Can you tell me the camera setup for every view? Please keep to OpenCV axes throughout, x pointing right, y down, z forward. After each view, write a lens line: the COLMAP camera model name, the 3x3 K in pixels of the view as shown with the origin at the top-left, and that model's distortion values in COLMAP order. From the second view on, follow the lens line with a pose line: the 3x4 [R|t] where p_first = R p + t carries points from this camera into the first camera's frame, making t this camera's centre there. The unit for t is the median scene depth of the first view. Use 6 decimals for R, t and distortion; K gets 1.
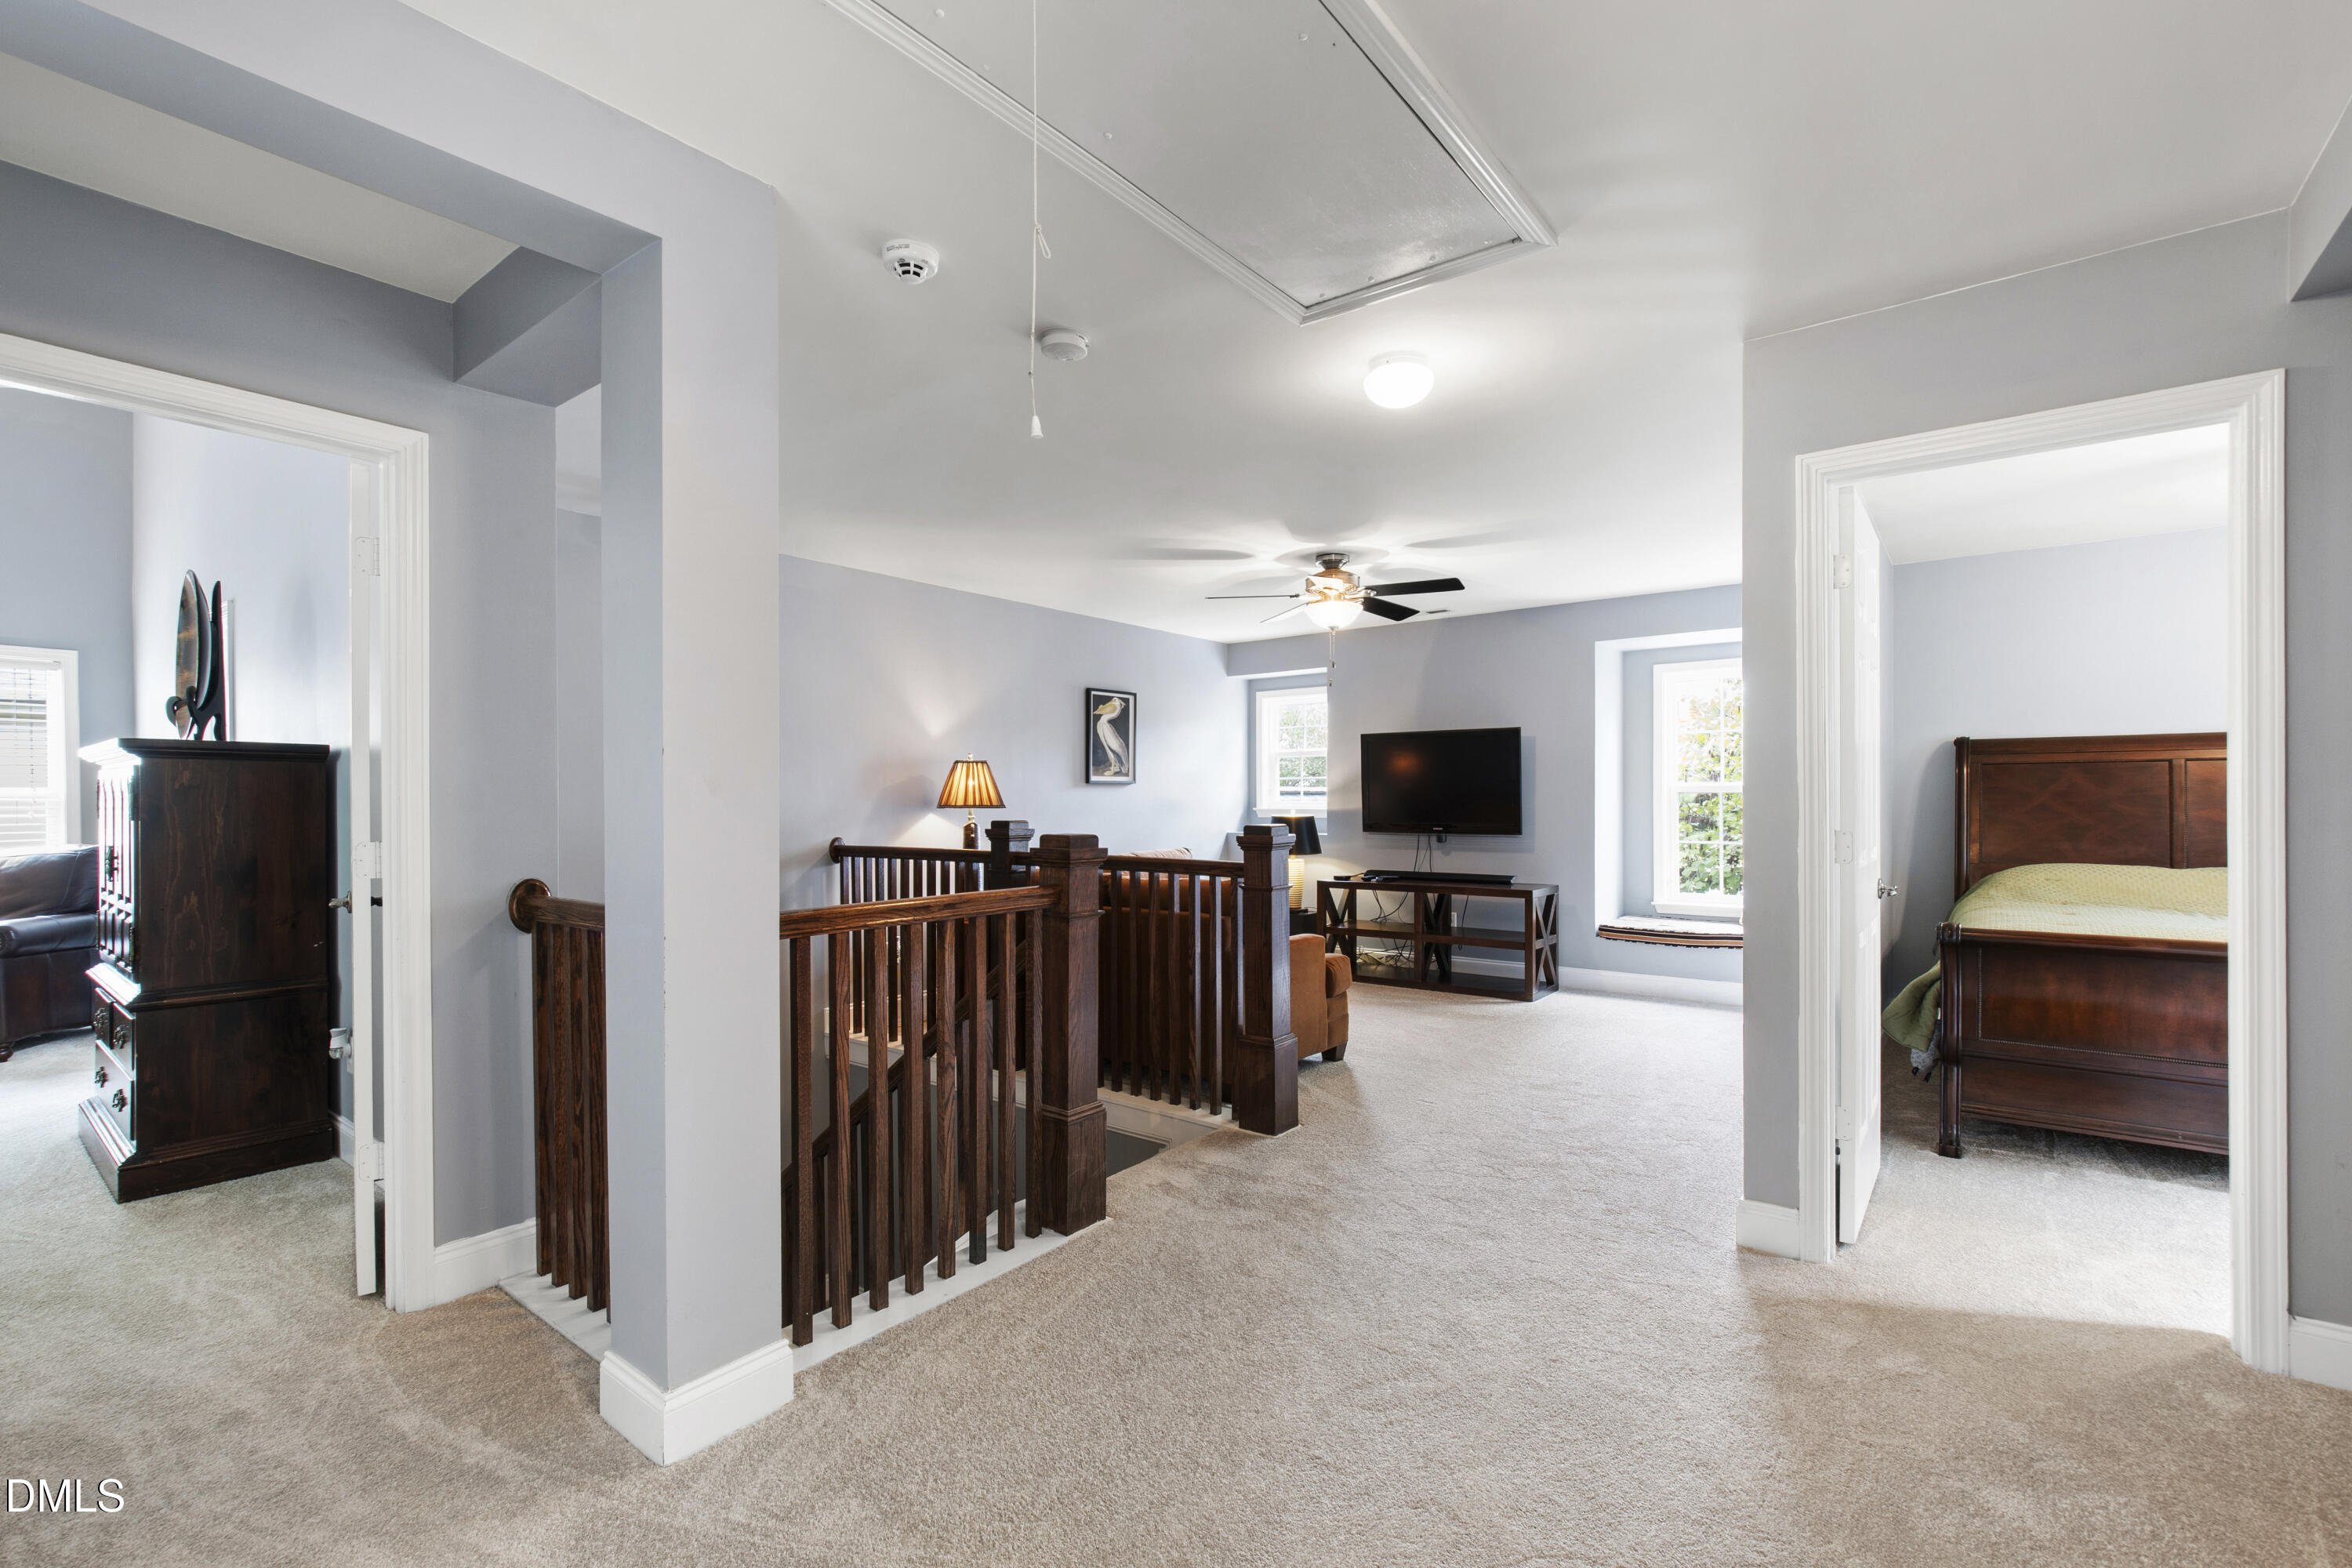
lens RADIAL K [[1037.6, 0, 1171.6], [0, 1037.6, 794.3], [0, 0, 1]] dist [-0.003660, 0.001600]
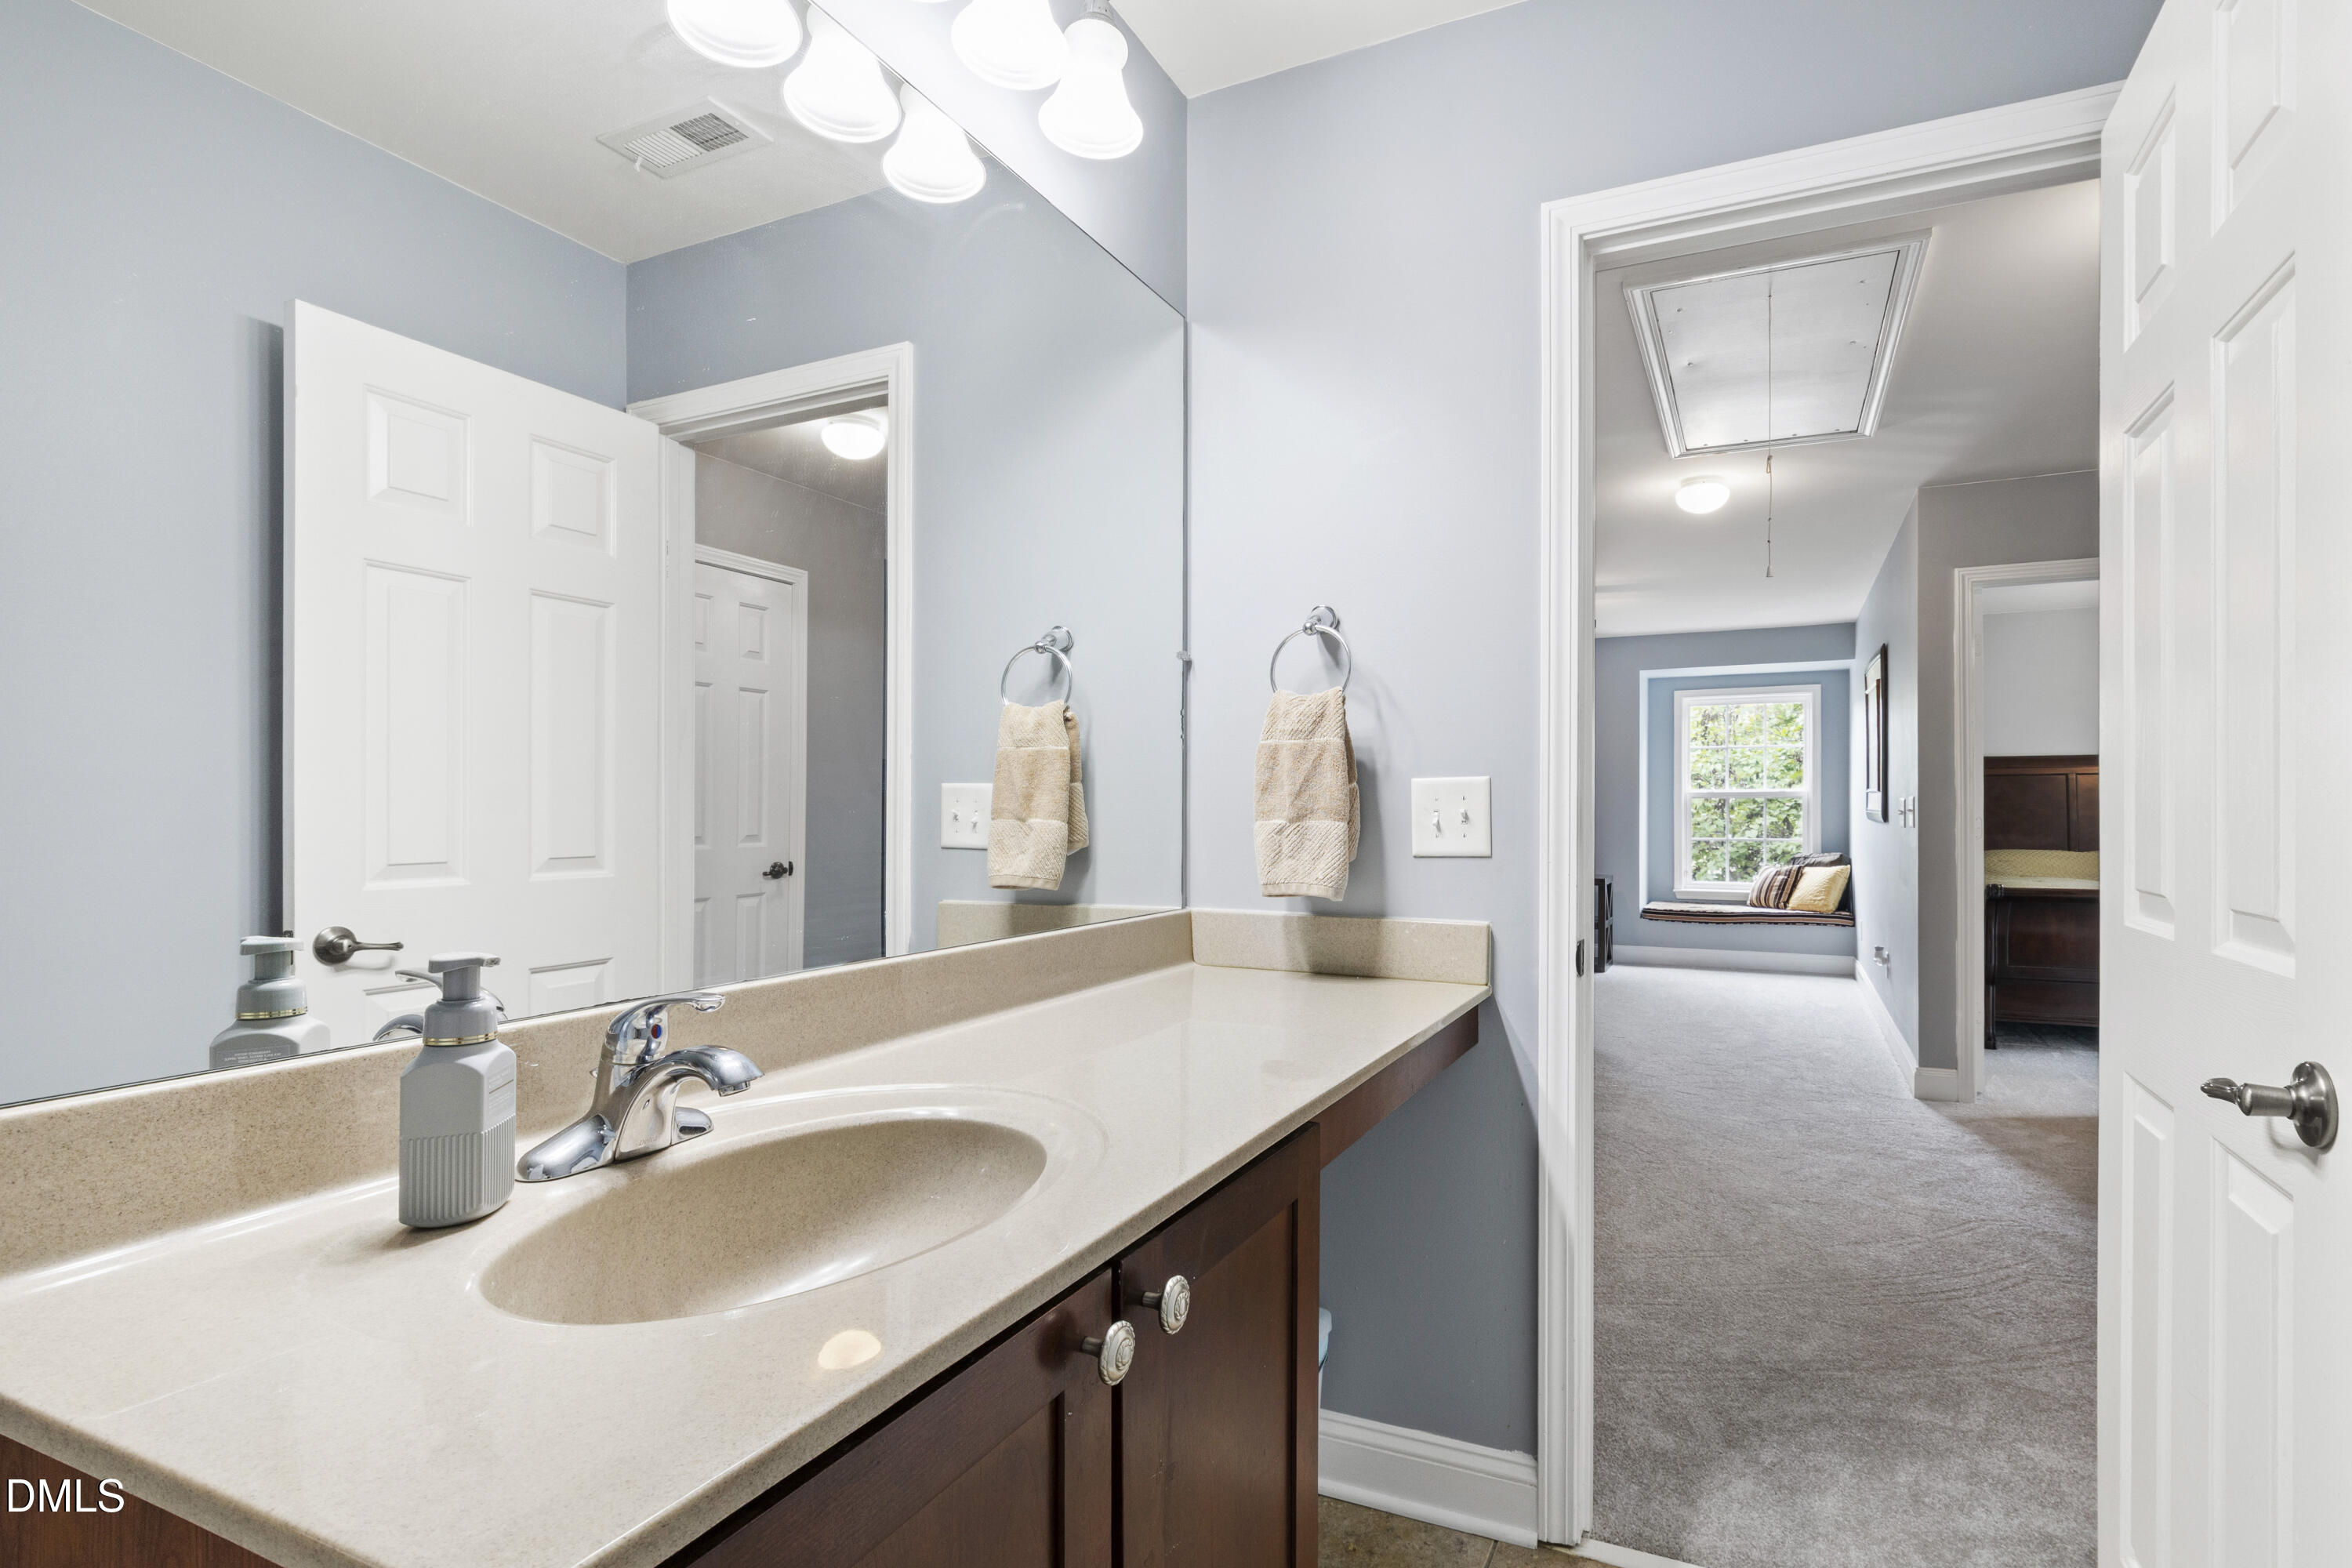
lens RADIAL K [[1108.9, 0, 1273.6], [0, 1108.9, 798.2], [0, 0, 1]] dist [0.000691, -0.000029]
pose [[0.970784, 0.005188, 0.239900, -0.303894], [-0.004156, 0.999980, -0.004806, 0.007590], [-0.239920, 0.003668, 0.970786, -0.133618]]
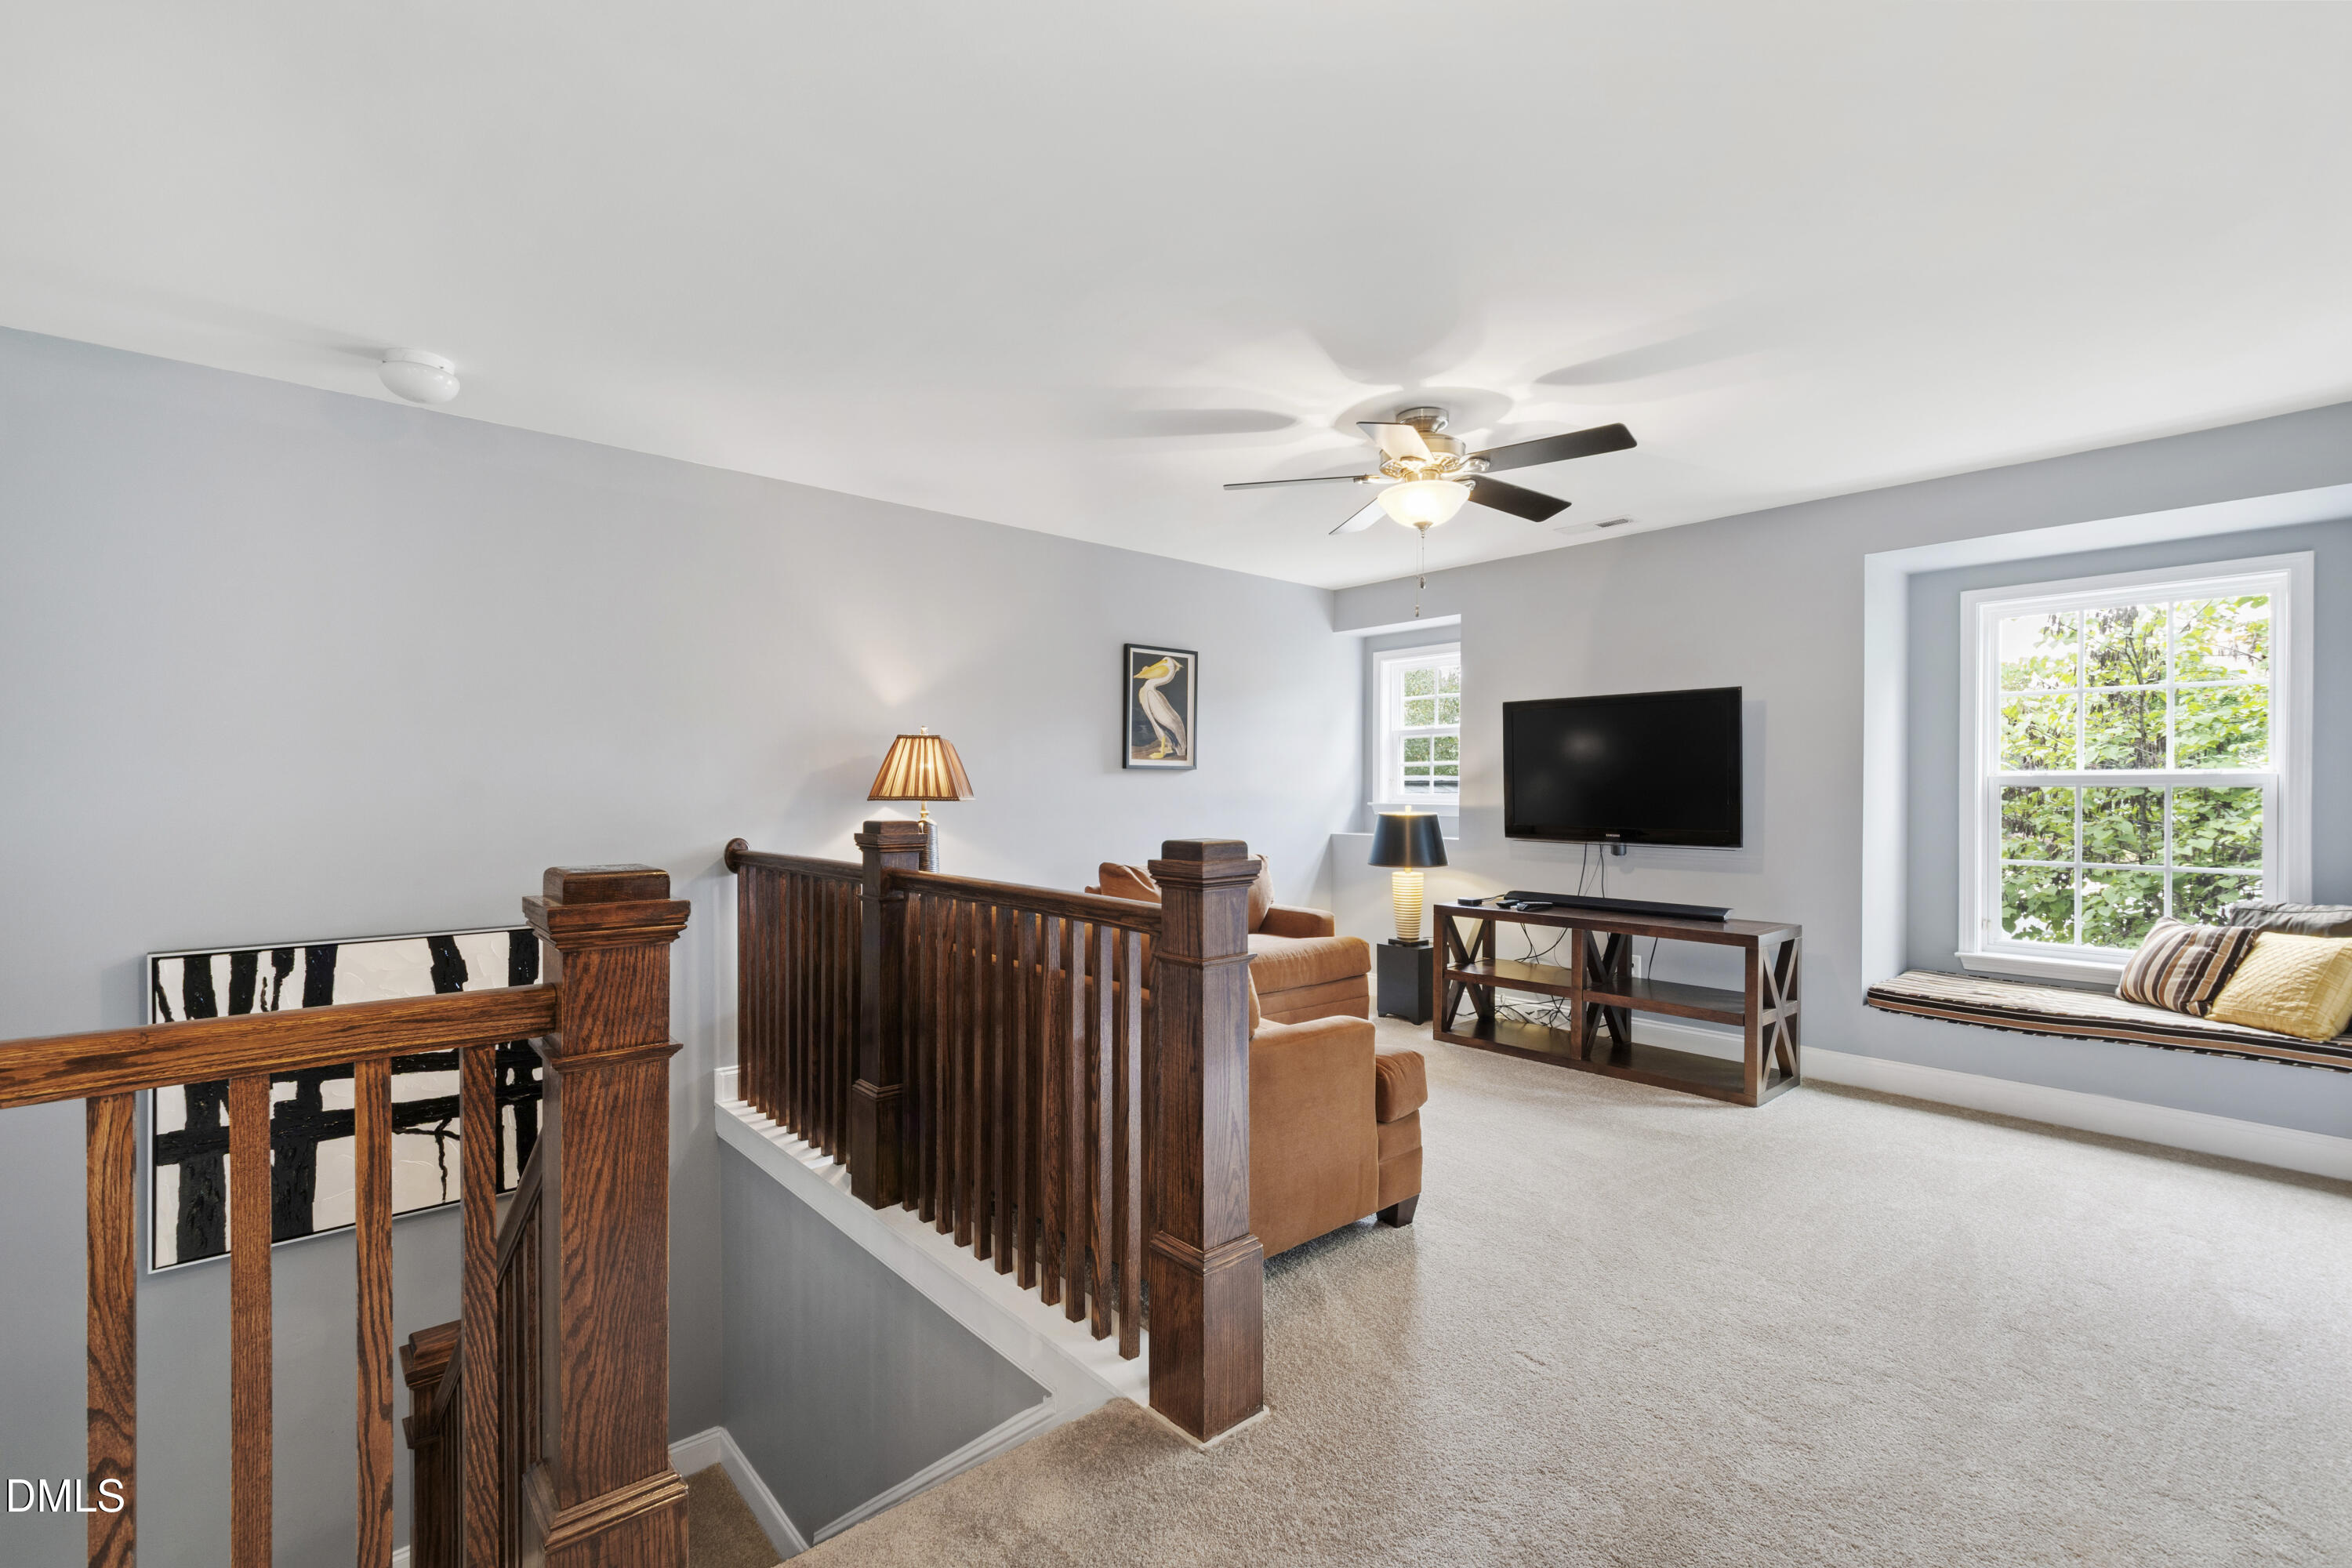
lens RADIAL K [[1037.6, 0, 1175.2], [0, 1037.6, 788.4], [0, 0, 1]] dist [-0.003660, 0.001600]
pose [[0.983056, 0.006762, -0.183179, 0.100746], [-0.006209, 0.999974, 0.003594, 0.000681], [0.183198, -0.002395, 0.983073, 0.276343]]
